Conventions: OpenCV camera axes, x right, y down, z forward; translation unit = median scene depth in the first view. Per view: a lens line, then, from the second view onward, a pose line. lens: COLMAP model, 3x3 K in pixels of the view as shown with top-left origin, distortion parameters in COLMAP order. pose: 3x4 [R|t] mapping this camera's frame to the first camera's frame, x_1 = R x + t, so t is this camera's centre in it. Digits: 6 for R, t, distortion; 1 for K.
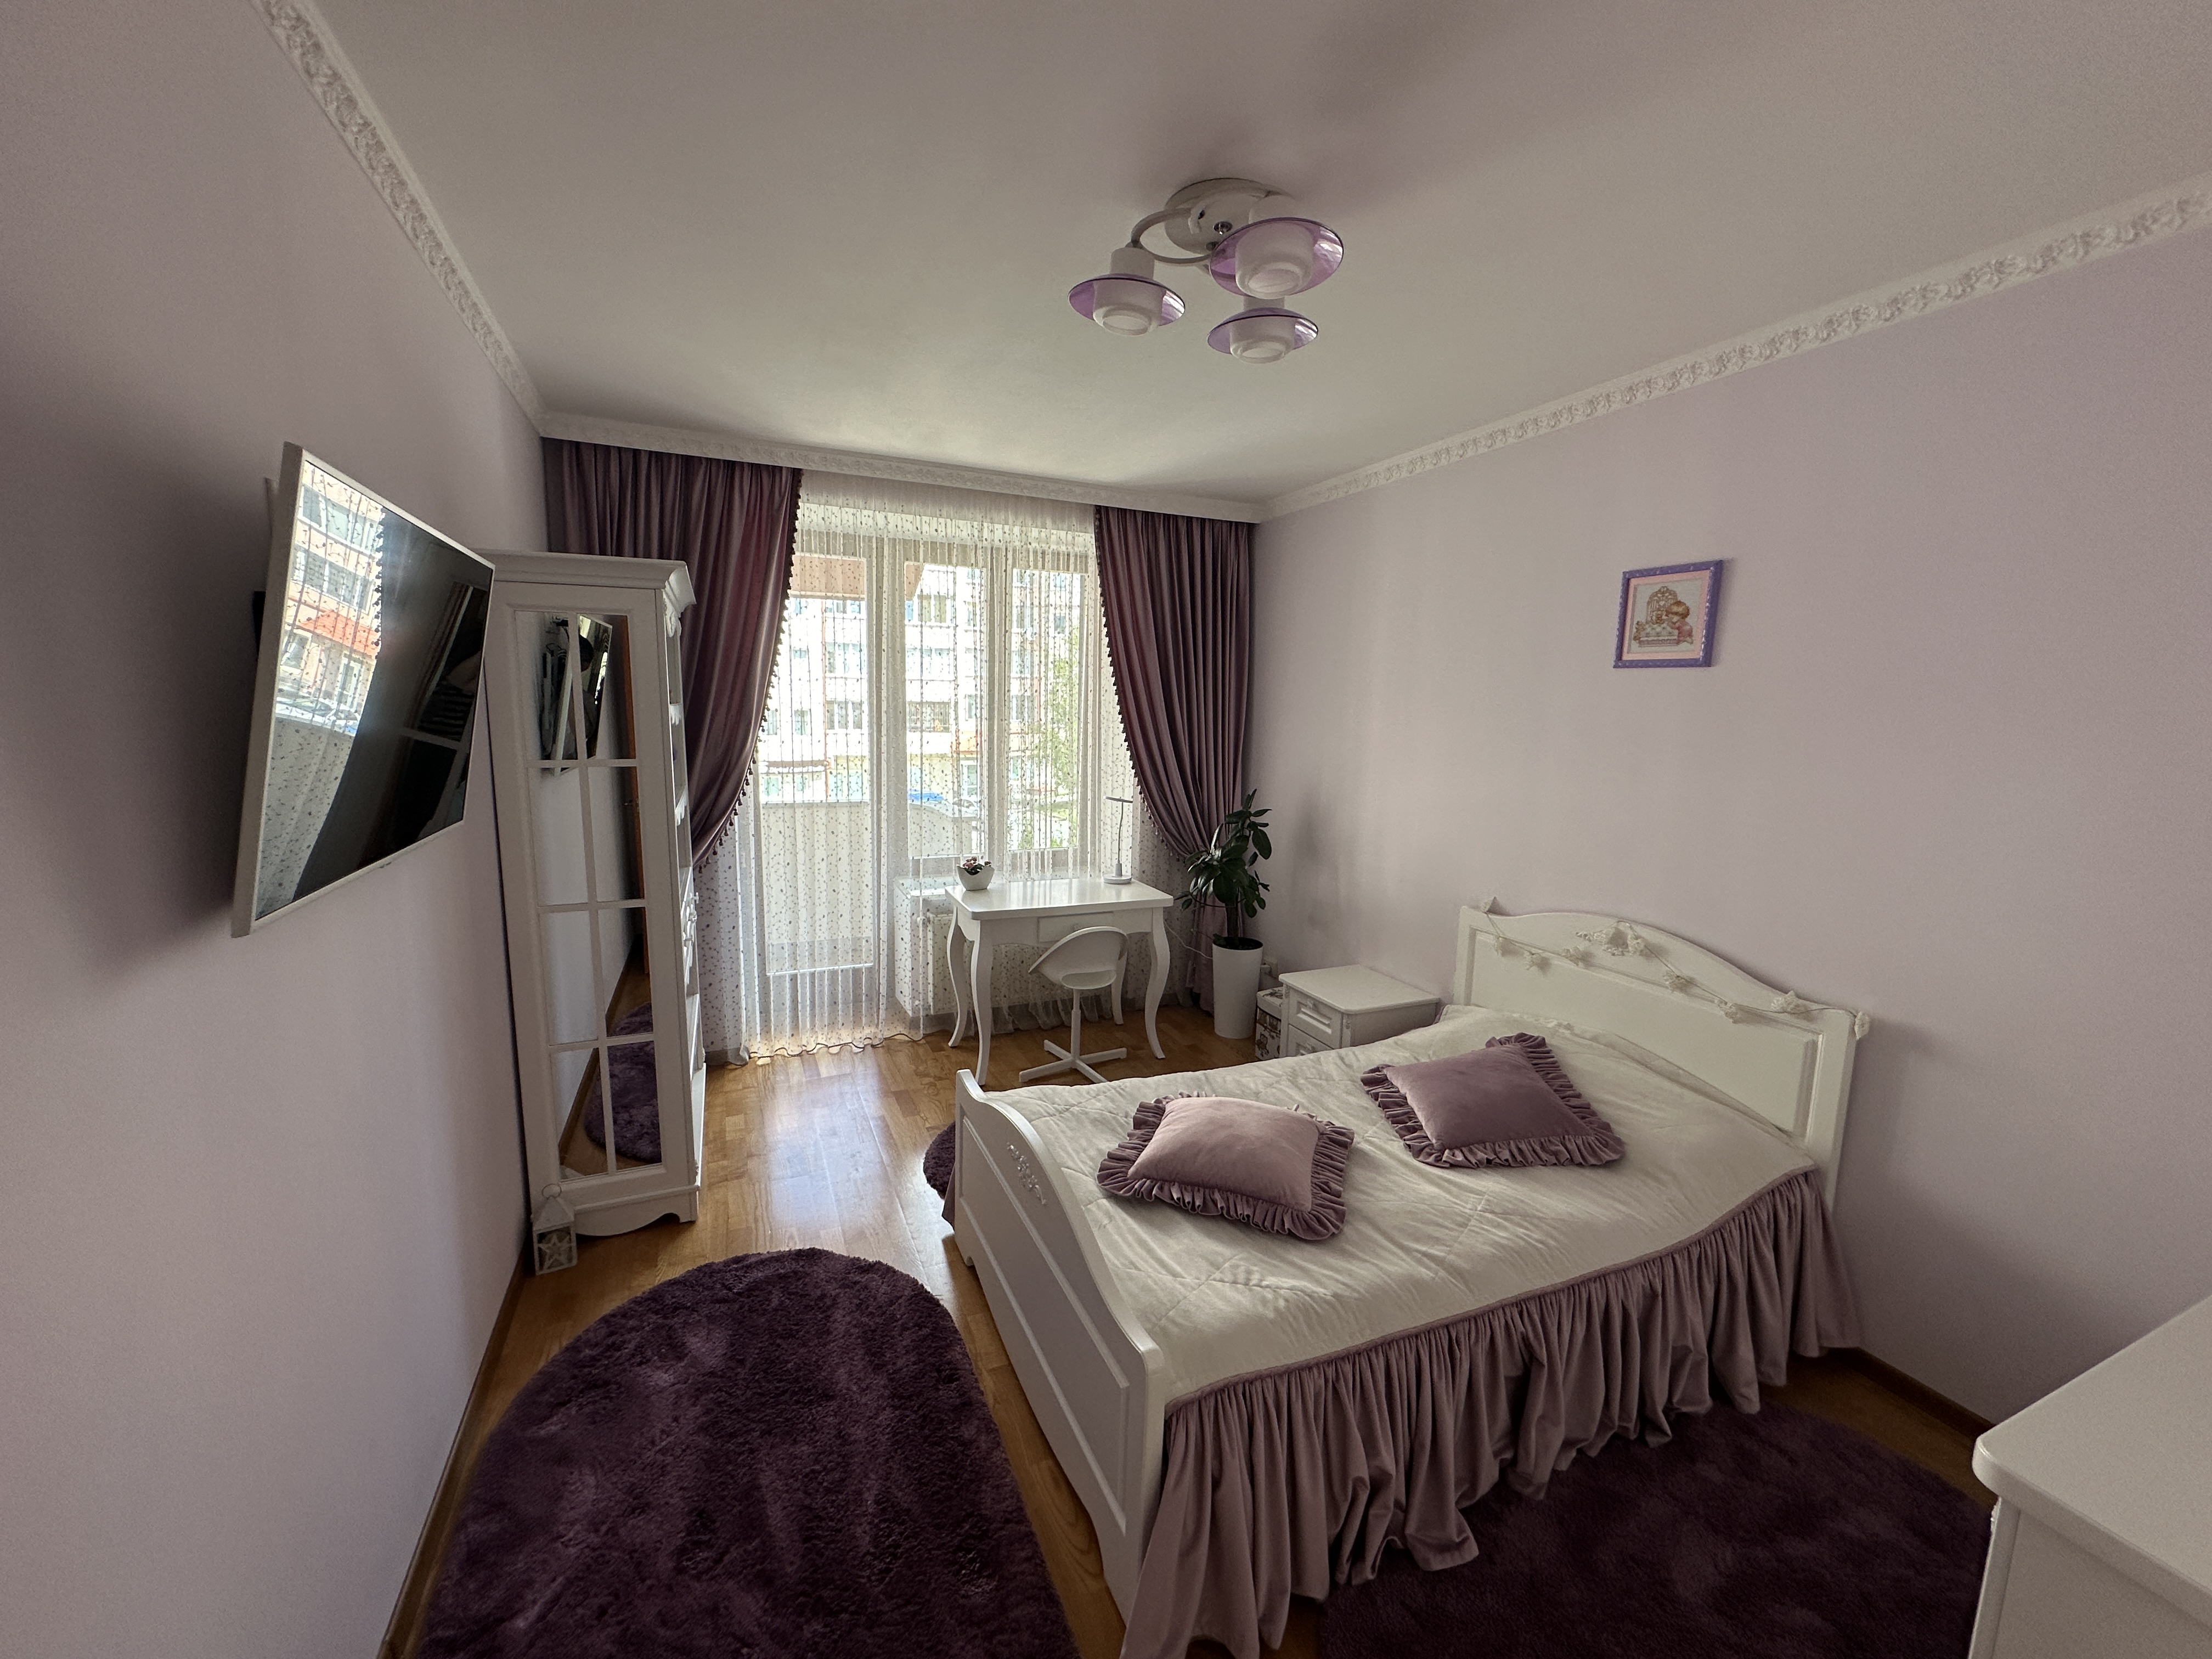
lens RADIAL K [[883.6, 0, 1106.1], [0, 883.6, 827.4], [0, 0, 1]] dist [-0.003253, 0.000811]
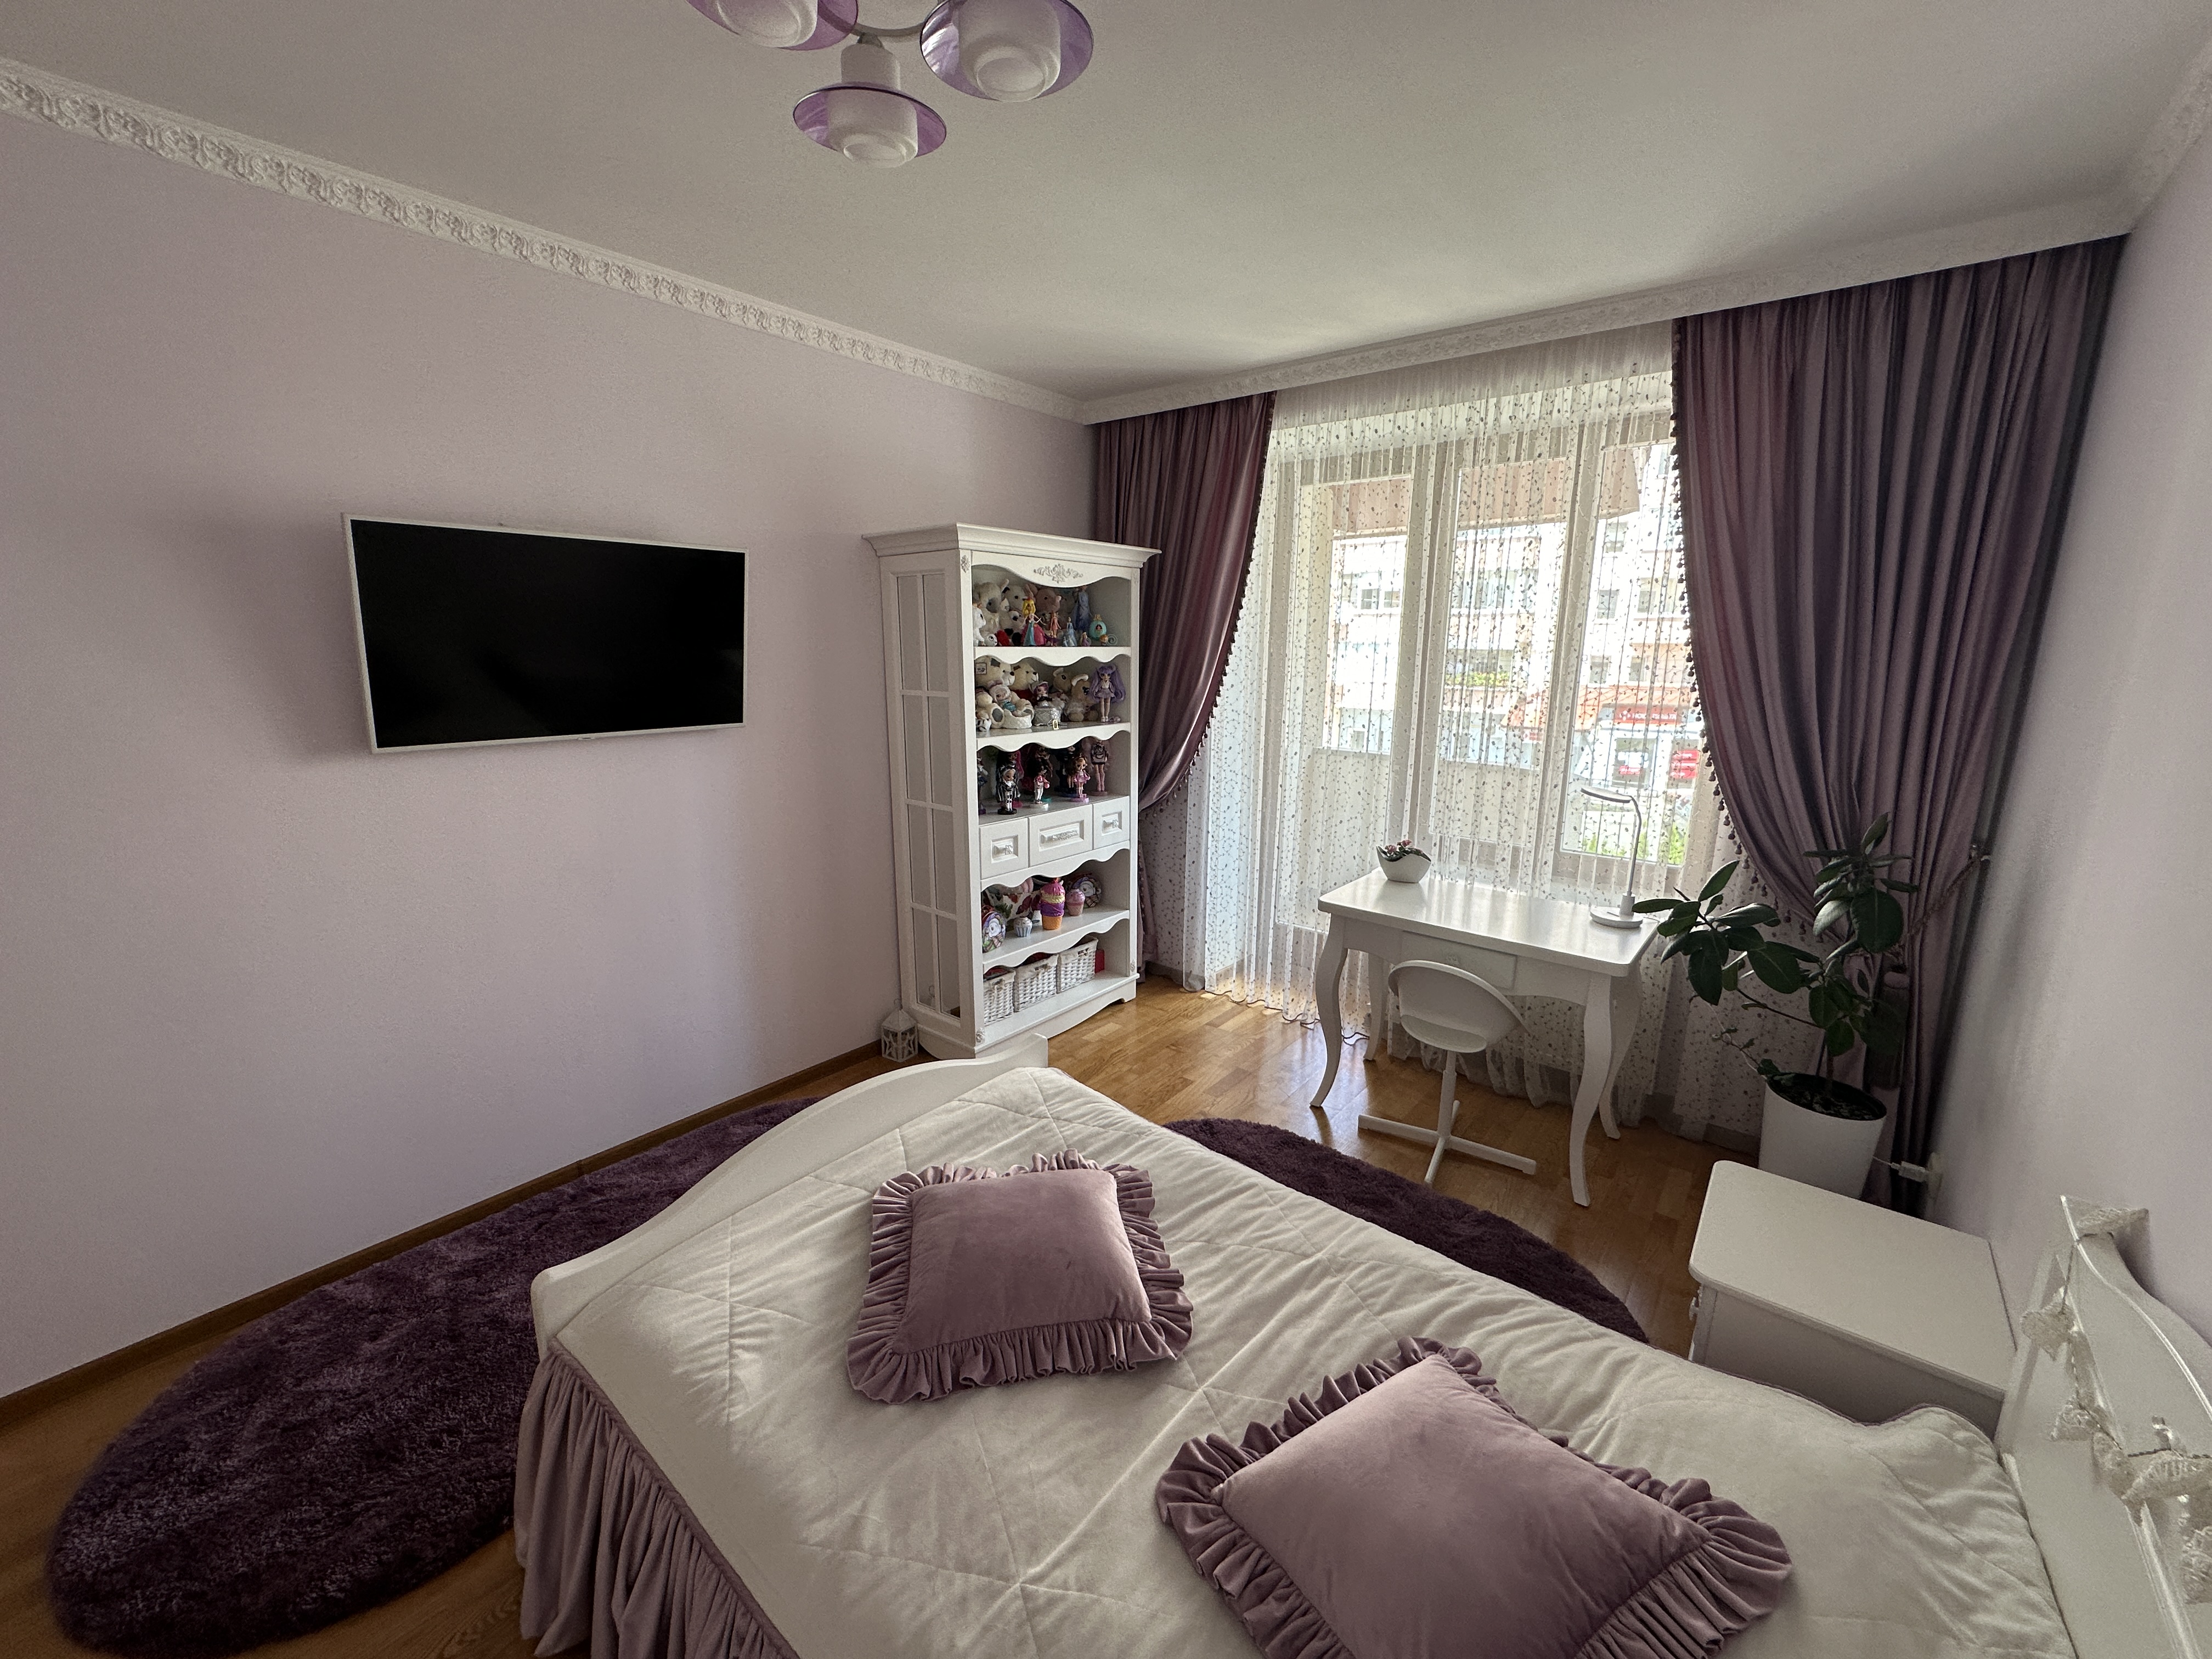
lens RADIAL K [[883.6, 0, 1106.1], [0, 883.6, 827.4], [0, 0, 1]] dist [-0.003253, 0.000811]
pose [[0.457724, 0.170135, -0.872664, 0.424713], [-0.123534, 0.984170, 0.127079, -0.046577], [0.880470, 0.049637, 0.471496, 0.392890]]
